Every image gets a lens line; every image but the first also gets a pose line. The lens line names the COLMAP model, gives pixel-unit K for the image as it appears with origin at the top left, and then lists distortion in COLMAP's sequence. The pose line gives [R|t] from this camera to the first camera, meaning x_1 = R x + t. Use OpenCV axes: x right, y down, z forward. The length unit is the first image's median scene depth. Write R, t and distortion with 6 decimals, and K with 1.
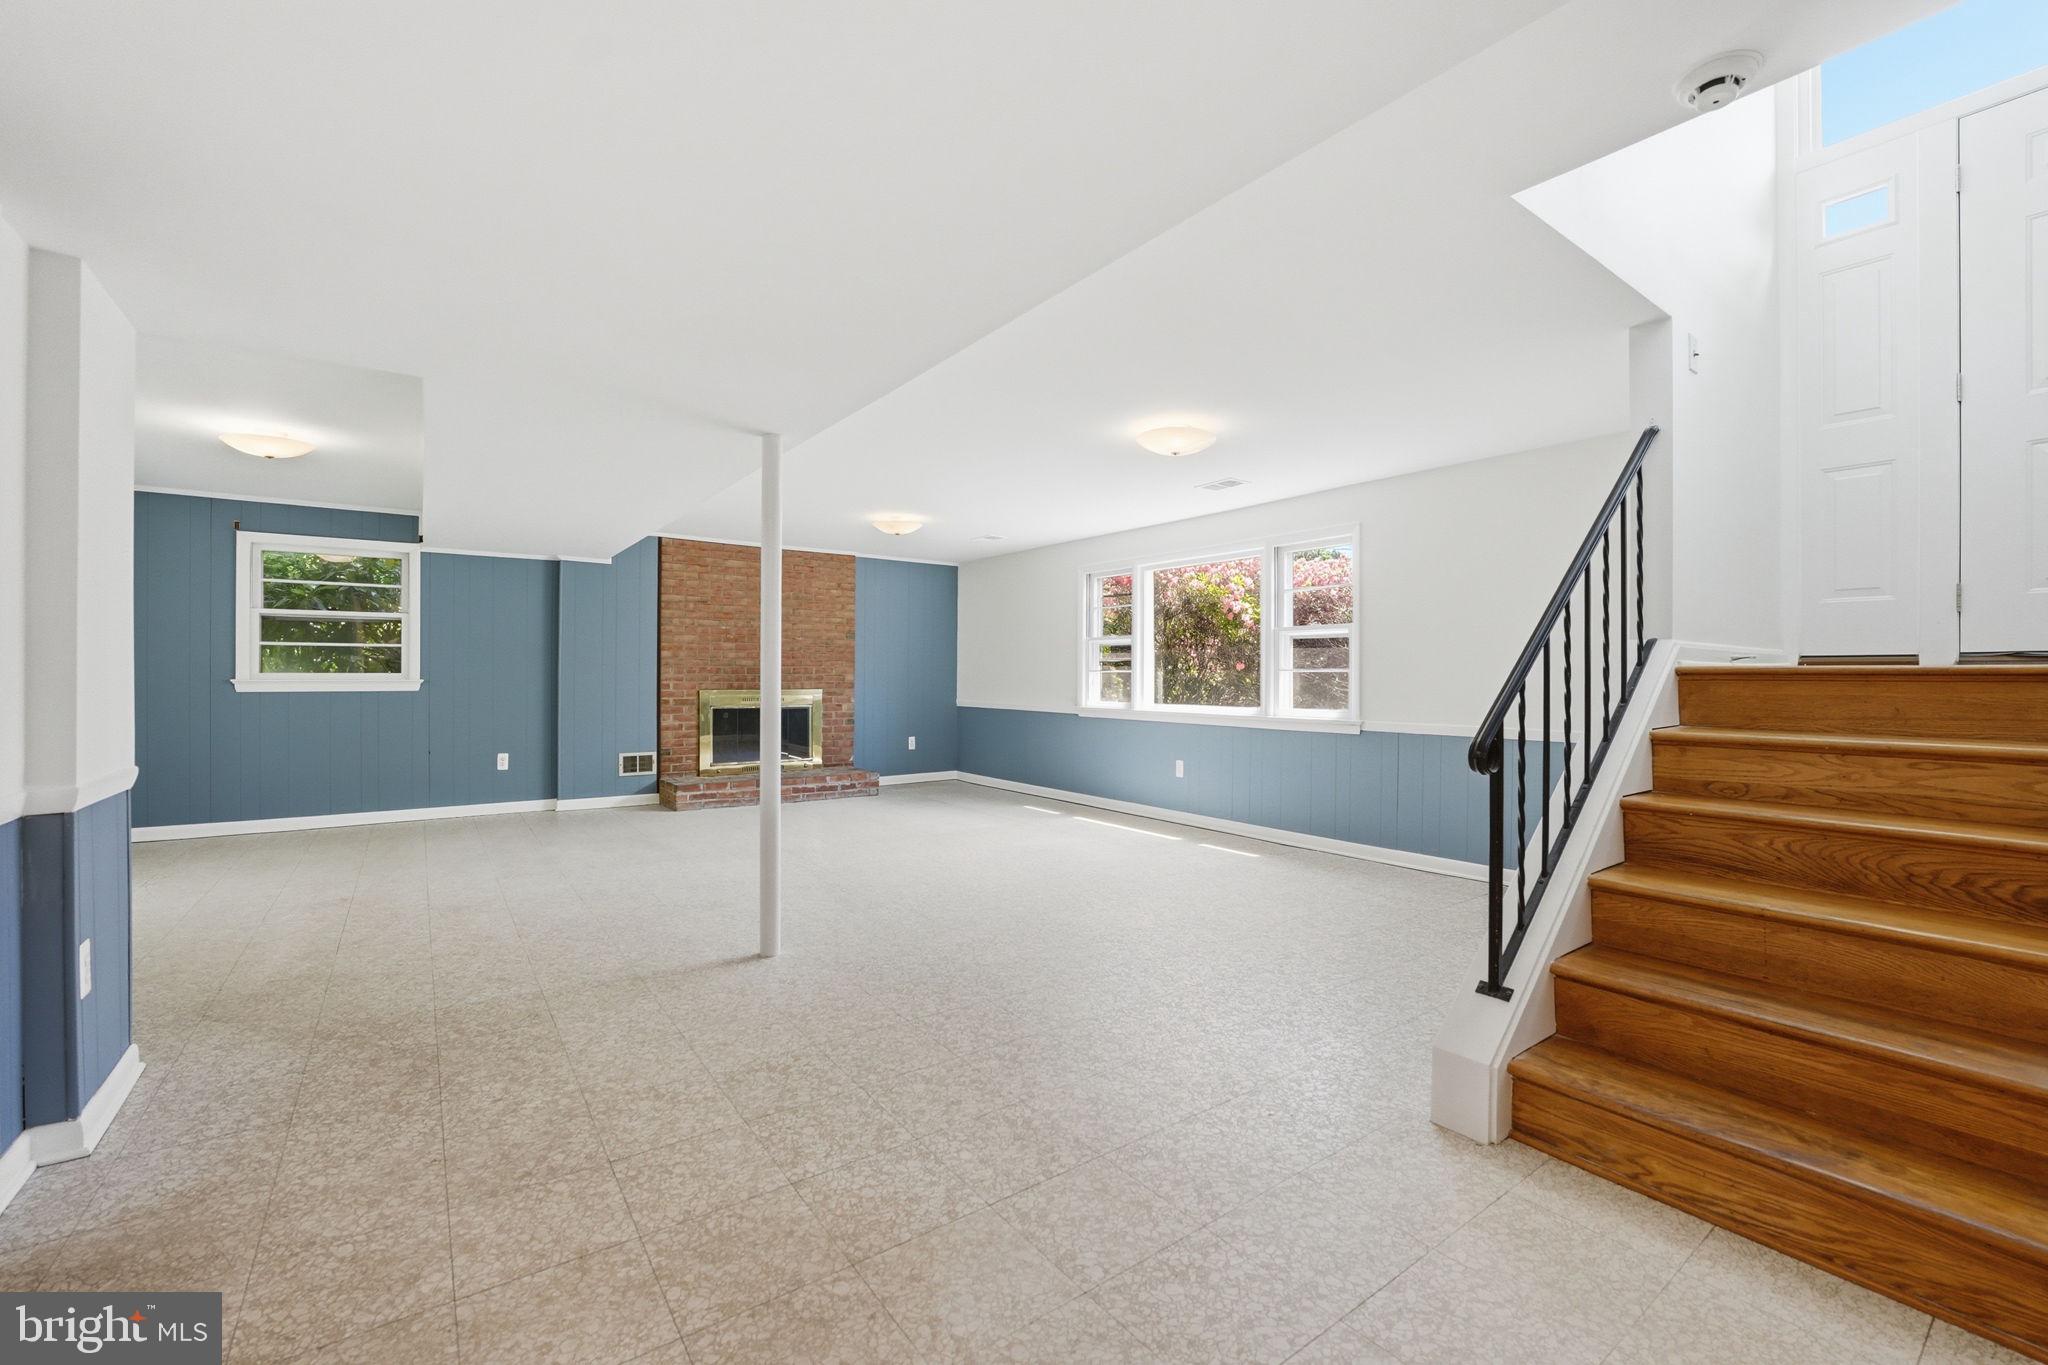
lens RADIAL K [[844.3, 0, 1019.7], [0, 844.3, 674.0], [0, 0, 1]] dist [-0.018877, 0.000584]
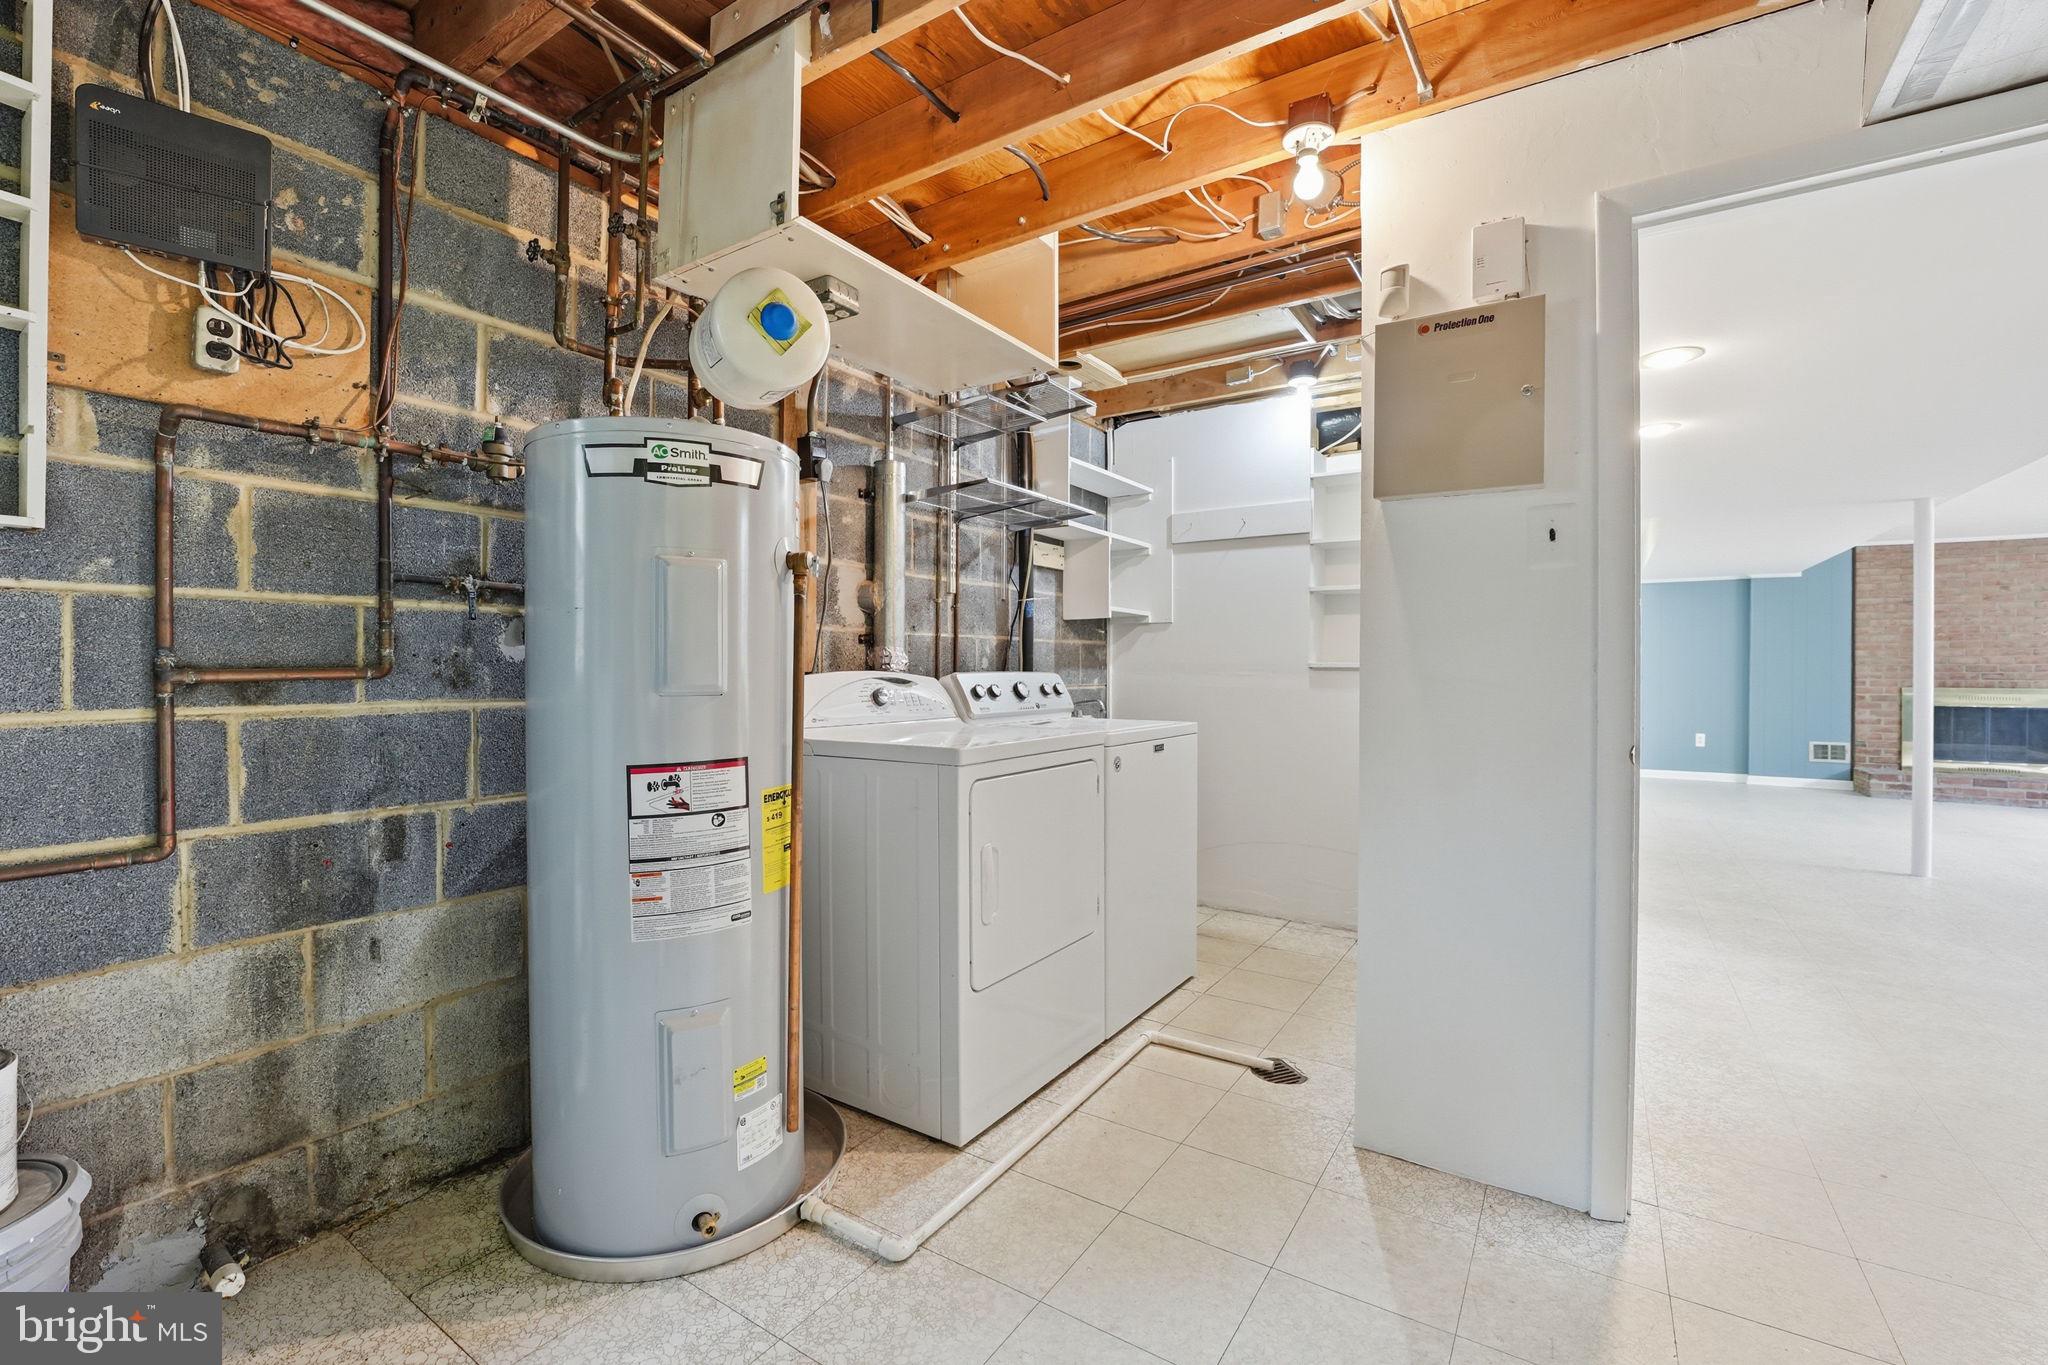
lens RADIAL K [[844.3, 0, 1038.9], [0, 844.3, 672.4], [0, 0, 1]] dist [-0.018877, 0.000584]
pose [[0.355770, 0.000913, -0.934573, 0.202535], [-0.000179, 1.000000, 0.000909, -0.000288], [0.934573, -0.000156, 0.355770, -0.373380]]
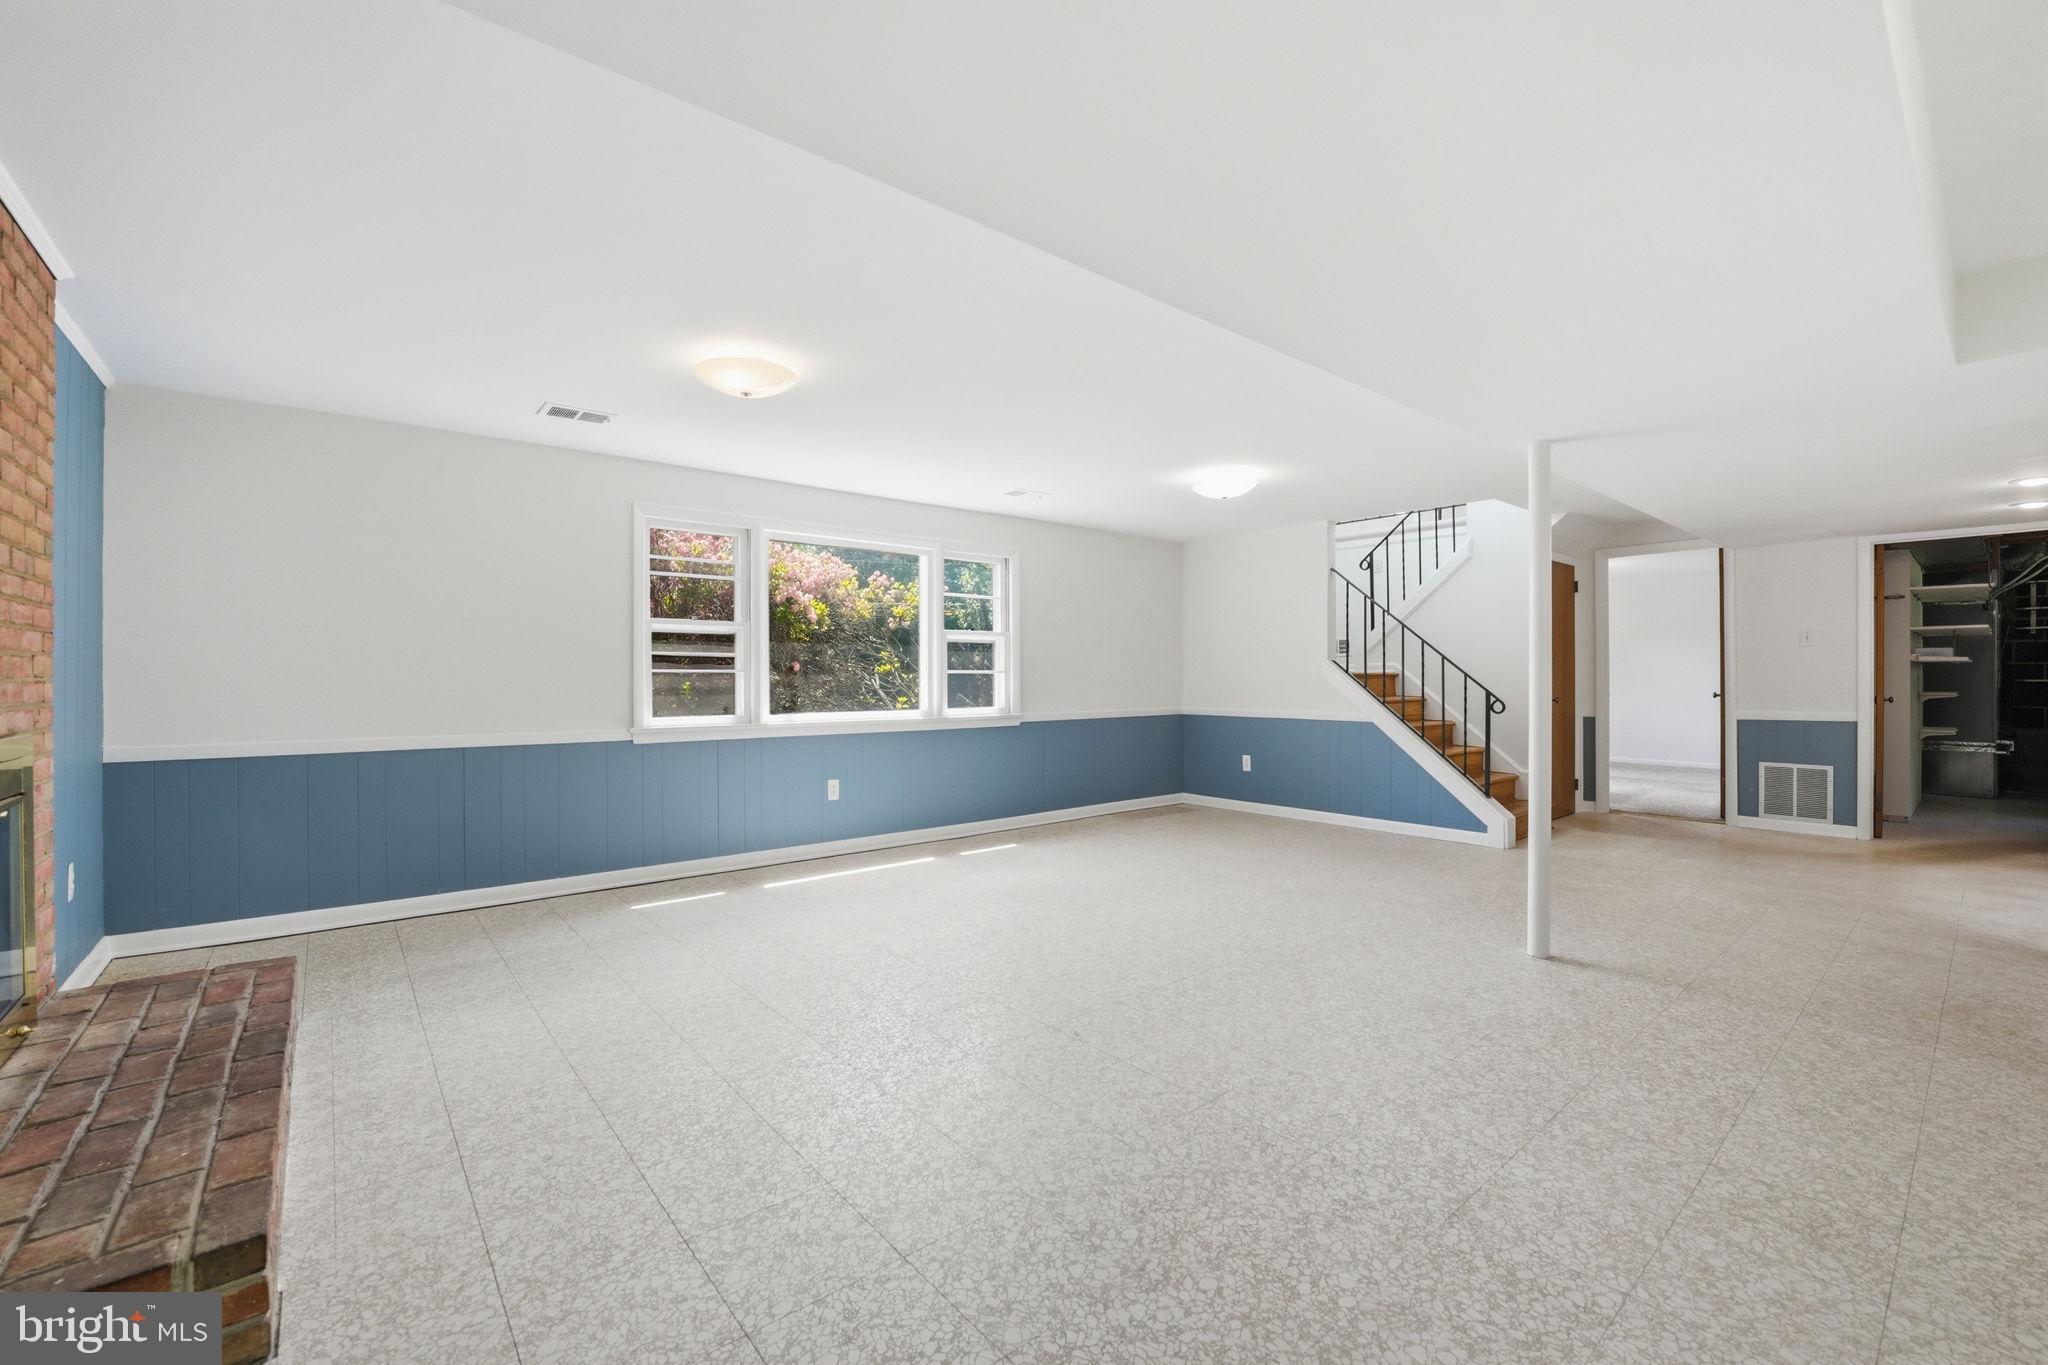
lens RADIAL K [[844.3, 0, 1011.3], [0, 844.3, 675.8], [0, 0, 1]] dist [-0.018877, 0.000584]
pose [[-0.067043, -0.001386, 0.997749, -0.583040], [-0.001903, 0.999997, 0.001261, -0.001039], [-0.997748, -0.001814, -0.067045, 0.789060]]
